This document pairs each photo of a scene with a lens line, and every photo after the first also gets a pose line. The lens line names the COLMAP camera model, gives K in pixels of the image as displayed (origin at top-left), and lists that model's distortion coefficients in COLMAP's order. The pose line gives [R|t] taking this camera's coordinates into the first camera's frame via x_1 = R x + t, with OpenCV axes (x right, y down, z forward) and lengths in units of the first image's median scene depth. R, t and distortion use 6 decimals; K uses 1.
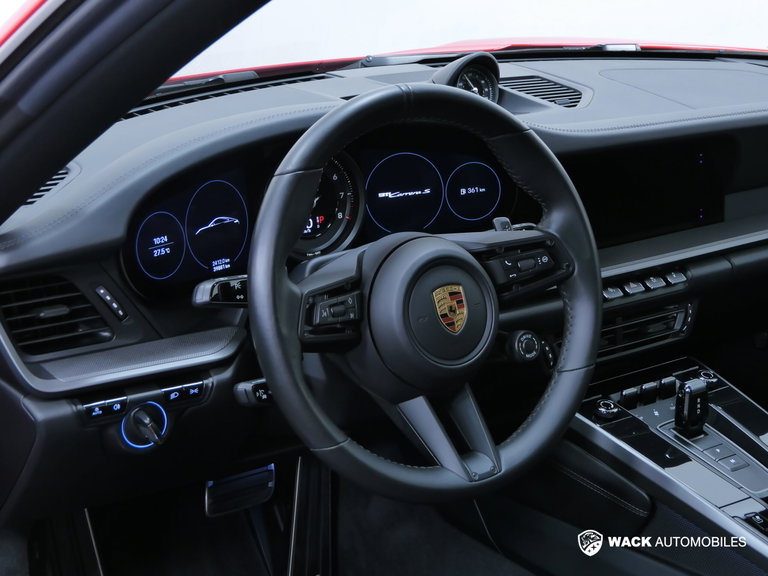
lens RADIAL K [[1296.2, 0, 384.0], [0, 1296.2, 288.0], [0, 0, 1]] dist [-0.010769, -0.040144]
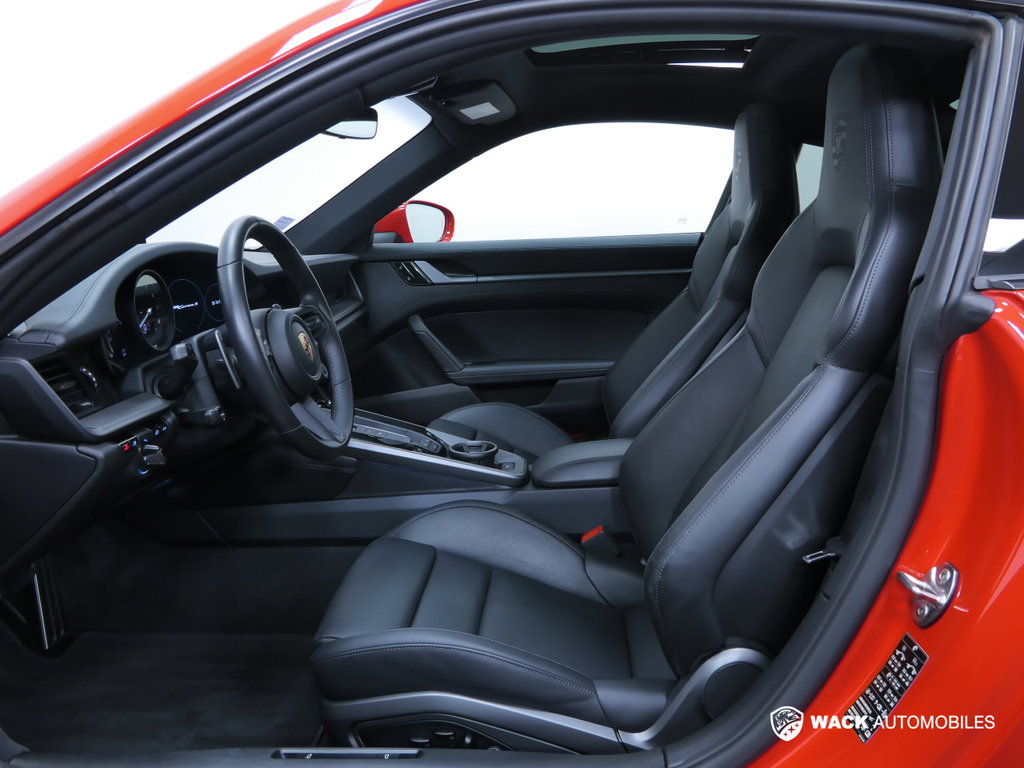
lens RADIAL K [[815.5, 0, 512.0], [0, 815.5, 384.0], [0, 0, 1]] dist [-0.001706, -0.002470]
pose [[0.638522, -0.166679, 0.751338, -0.567503], [0.224544, 0.974136, 0.025278, 0.094563], [-0.736118, 0.152568, 0.659434, 0.110618]]
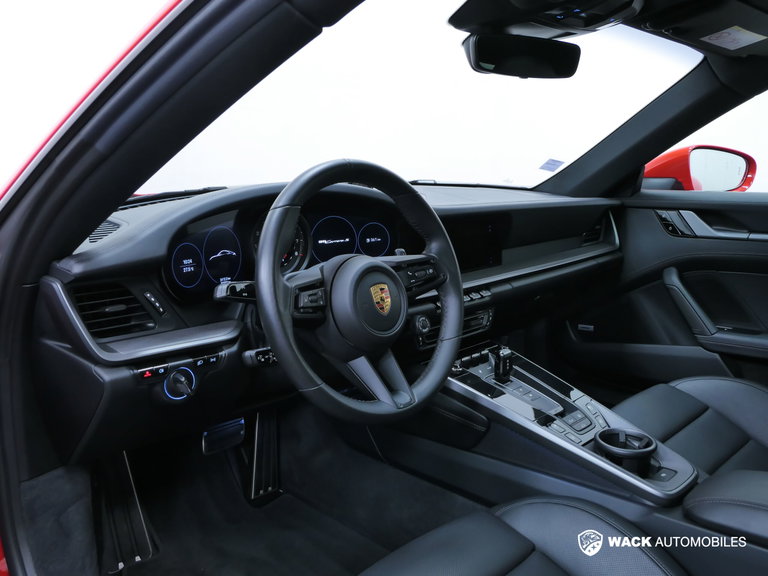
lens RADIAL K [[662.4, 0, 384.0], [0, 662.4, 288.0], [0, 0, 1]] dist [0.009745, 0.004273]
pose [[0.984387, -0.025685, 0.174136, -0.082490], [0.039328, 0.996381, -0.075349, 0.061913], [-0.171570, 0.081021, 0.981835, 0.200879]]
